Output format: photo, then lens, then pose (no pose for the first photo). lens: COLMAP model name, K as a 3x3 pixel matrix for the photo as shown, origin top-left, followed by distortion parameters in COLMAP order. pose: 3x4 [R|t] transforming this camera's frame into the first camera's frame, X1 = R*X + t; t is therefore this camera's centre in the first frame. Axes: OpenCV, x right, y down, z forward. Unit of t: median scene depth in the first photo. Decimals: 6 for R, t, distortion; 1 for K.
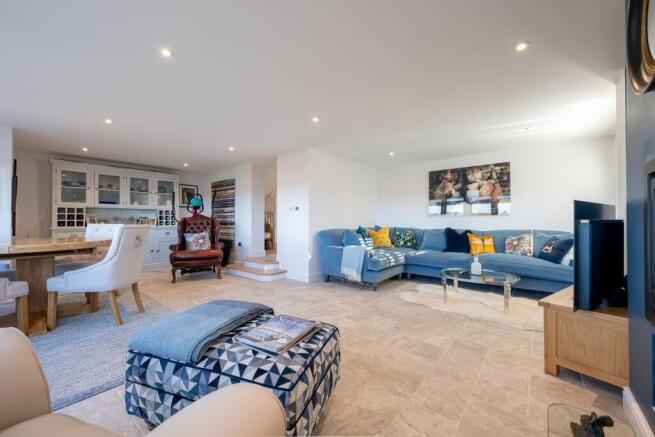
lens RADIAL K [[263.1, 0, 327.3], [0, 263.1, 218.3], [0, 0, 1]] dist [0.002603, 0.000017]
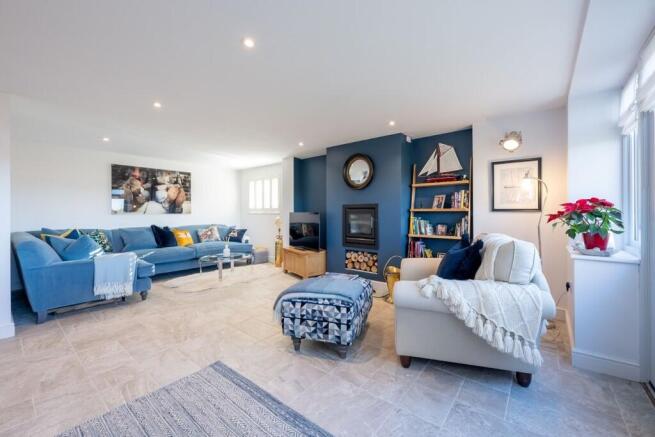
lens RADIAL K [[263.1, 0, 331.6], [0, 263.1, 213.0], [0, 0, 1]] dist [0.002603, 0.000017]
pose [[-0.020155, 0.004308, 0.999788, -0.580673], [0.001643, 0.999990, -0.004275, -0.008251], [-0.999796, 0.001556, -0.020162, 0.311487]]
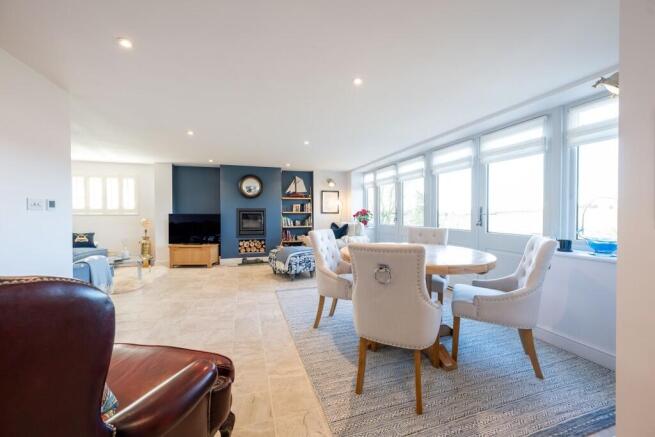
lens RADIAL K [[263.1, 0, 323.9], [0, 263.1, 219.2], [0, 0, 1]] dist [0.002603, 0.000017]
pose [[-0.834536, -0.002067, 0.550949, -0.722786], [0.006457, 0.999888, 0.013531, -0.002429], [-0.550915, 0.014850, -0.834429, 1.071606]]
